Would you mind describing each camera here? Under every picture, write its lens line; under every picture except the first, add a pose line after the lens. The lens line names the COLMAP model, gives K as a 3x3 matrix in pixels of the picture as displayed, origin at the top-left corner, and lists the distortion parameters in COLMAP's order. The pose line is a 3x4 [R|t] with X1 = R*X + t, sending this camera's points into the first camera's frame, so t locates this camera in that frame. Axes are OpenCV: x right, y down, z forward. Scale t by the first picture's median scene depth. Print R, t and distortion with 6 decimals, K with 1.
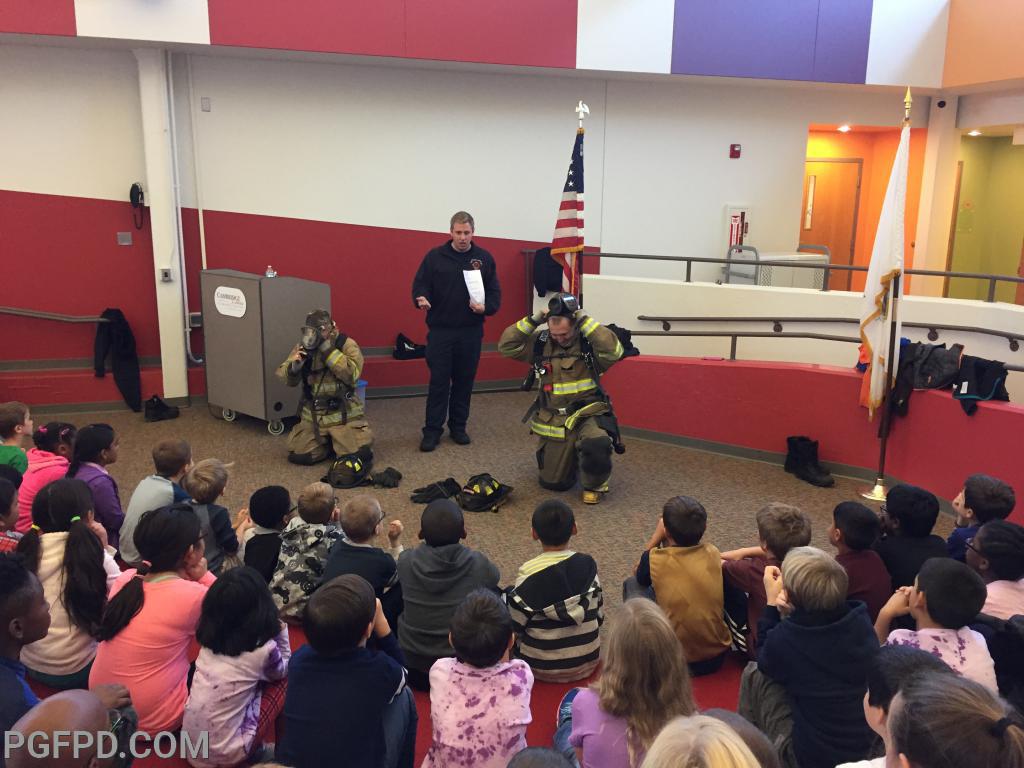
lens RADIAL K [[875.1, 0, 513.8], [0, 875.1, 383.4], [0, 0, 1]] dist [0.080960, -0.108808]
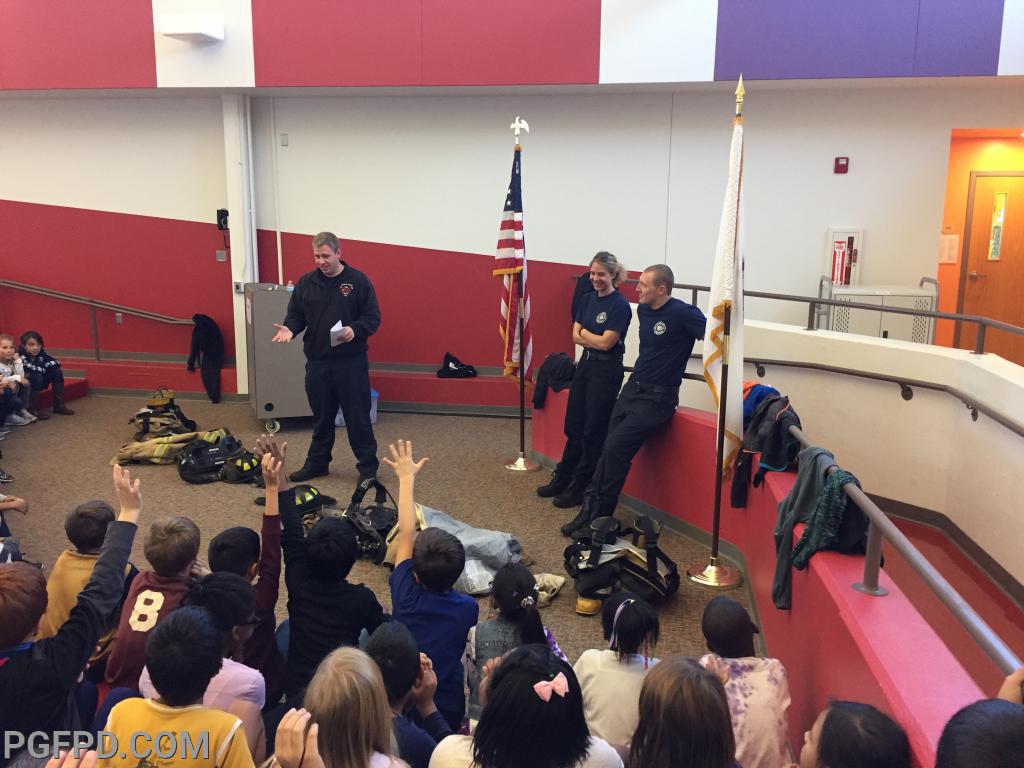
lens RADIAL K [[872.2, 0, 514.8], [0, 872.2, 383.8], [0, 0, 1]] dist [0.079631, -0.103565]
pose [[0.884259, 0.080945, -0.459929, 0.518242], [-0.098039, 0.995093, -0.013360, -0.018592], [0.456591, 0.056905, 0.887855, 0.164362]]
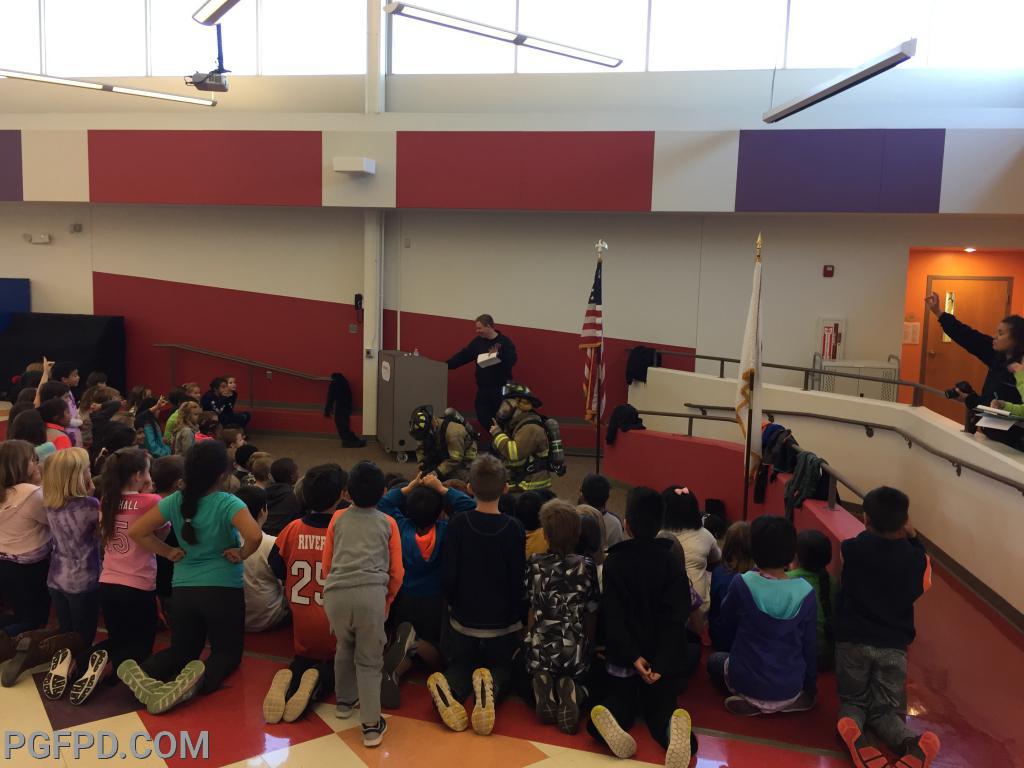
lens RADIAL K [[879.9, 0, 512.0], [0, 879.9, 384.0], [0, 0, 1]] dist [0.078710, -0.102799]
pose [[0.882158, 0.061466, -0.466925, 0.592881], [-0.115120, 0.989514, -0.087236, 0.037755], [0.456666, 0.130708, 0.879984, -0.238589]]
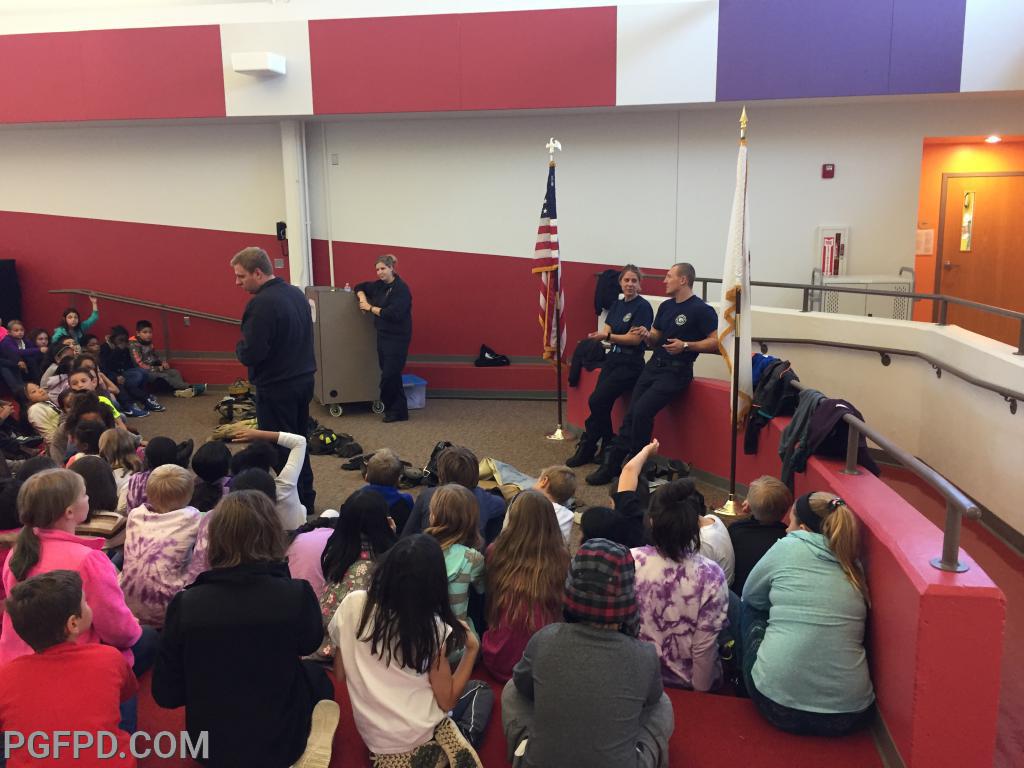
lens RADIAL K [[877.2, 0, 514.0], [0, 877.2, 379.4], [0, 0, 1]] dist [0.075653, -0.094938]
pose [[0.887885, 0.054787, -0.456791, 0.547563], [-0.074467, 0.996906, -0.025178, 0.018745], [0.453998, 0.056372, 0.889217, -0.006705]]
